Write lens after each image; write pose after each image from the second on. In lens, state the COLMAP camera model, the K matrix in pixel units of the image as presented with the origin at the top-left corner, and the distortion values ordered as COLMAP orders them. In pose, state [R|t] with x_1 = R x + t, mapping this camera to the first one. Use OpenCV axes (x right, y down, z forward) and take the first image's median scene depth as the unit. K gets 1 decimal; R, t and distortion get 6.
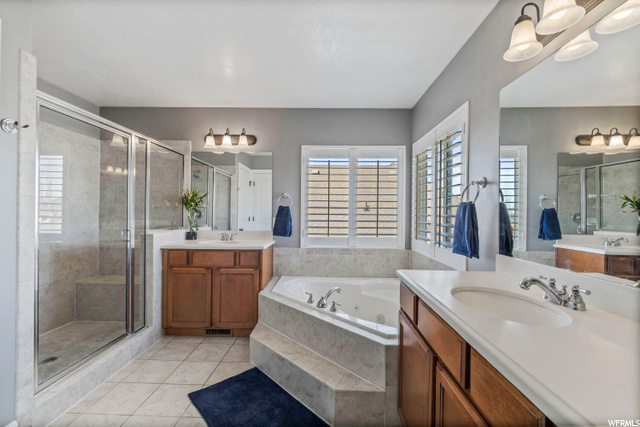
lens RADIAL K [[279.7, 0, 321.4], [0, 279.7, 211.1], [0, 0, 1]] dist [0.012257, 0.000004]
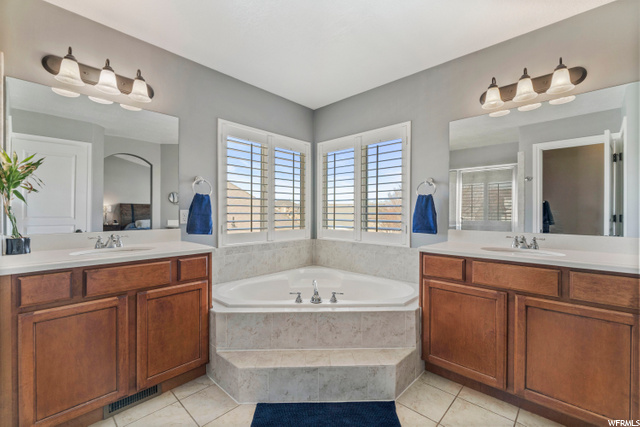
lens RADIAL K [[279.7, 0, 321.4], [0, 279.7, 211.1], [0, 0, 1]] dist [0.012257, 0.000004]
pose [[0.657677, -0.001897, 0.753298, -0.577894], [0.000156, 0.999997, 0.002382, 0.030820], [-0.753300, -0.001449, 0.657675, 0.315062]]
